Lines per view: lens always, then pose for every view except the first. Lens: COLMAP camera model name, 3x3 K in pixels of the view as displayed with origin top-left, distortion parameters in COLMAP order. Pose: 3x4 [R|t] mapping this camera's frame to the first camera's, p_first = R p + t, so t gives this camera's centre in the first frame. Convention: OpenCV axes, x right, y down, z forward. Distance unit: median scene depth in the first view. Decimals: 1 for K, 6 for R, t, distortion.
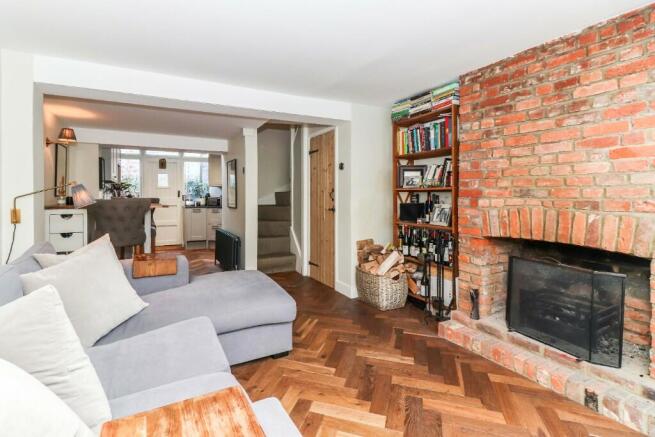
lens RADIAL K [[307.9, 0, 314.3], [0, 307.9, 199.1], [0, 0, 1]] dist [0.016111, -0.002051]
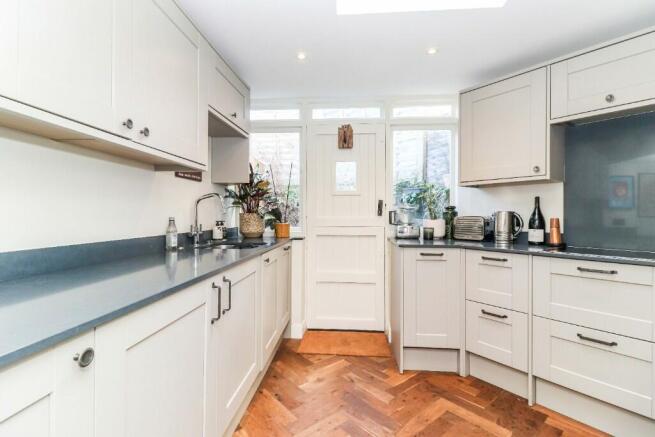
lens RADIAL K [[307.9, 0, 324.8], [0, 307.9, 214.7], [0, 0, 1]] dist [0.016111, -0.002051]
pose [[0.840116, -0.002214, -0.542403, -0.279197], [-0.005958, 0.999894, -0.013310, -0.002309], [0.542375, 0.014414, 0.840013, 0.619042]]
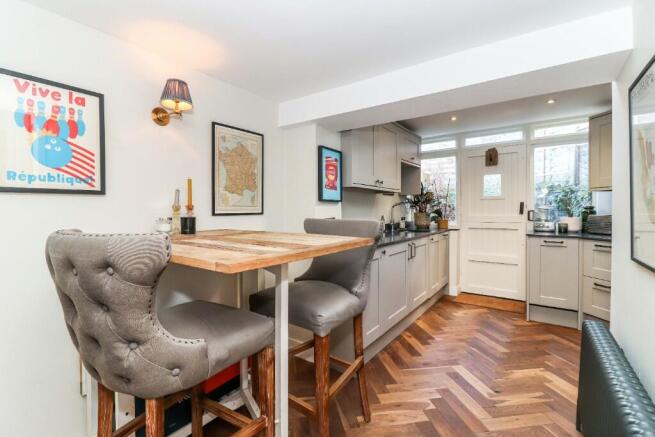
lens RADIAL K [[307.9, 0, 322.7], [0, 307.9, 212.9], [0, 0, 1]] dist [0.016111, -0.002051]
pose [[0.451220, 0.001662, -0.892411, -0.109999], [-0.006102, 0.999981, -0.001223, -0.006159], [0.892392, 0.005998, 0.451222, 0.443318]]
